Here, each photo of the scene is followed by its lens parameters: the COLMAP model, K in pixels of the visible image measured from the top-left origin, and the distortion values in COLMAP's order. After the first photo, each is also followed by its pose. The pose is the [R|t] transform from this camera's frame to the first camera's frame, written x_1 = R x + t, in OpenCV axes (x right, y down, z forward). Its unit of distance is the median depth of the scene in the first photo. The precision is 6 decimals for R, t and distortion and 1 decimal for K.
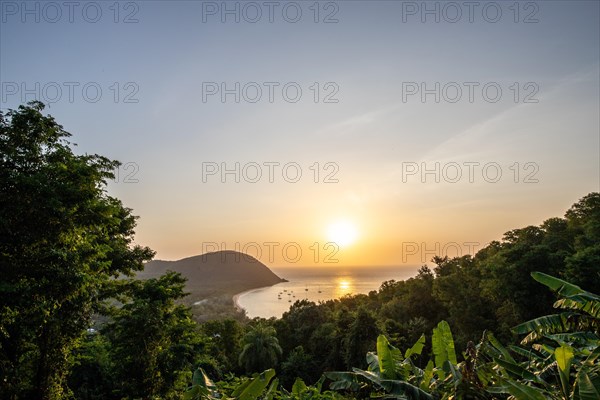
lens RADIAL K [[285.4, 0, 258.4], [0, 285.4, 198.0], [0, 0, 1]] dist [-0.021926, -0.000640]
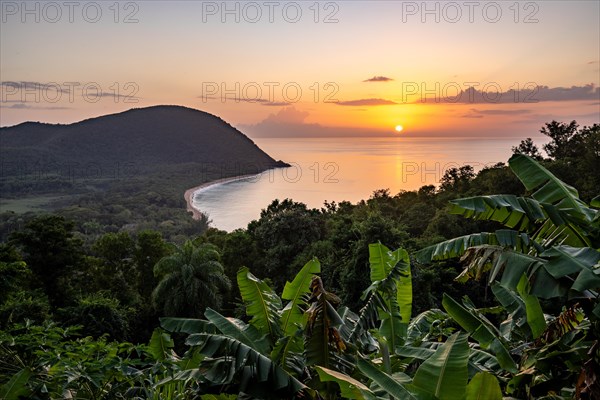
lens RADIAL K [[573.8, 0, 305.9], [0, 573.8, 176.7], [0, 0, 1]] dist [0.032419, 0.000000]
pose [[0.999904, 0.012277, -0.006439, 0.213023], [-0.009792, 0.954244, 0.298869, -0.002595], [0.009813, -0.298777, 0.954273, -0.008392]]
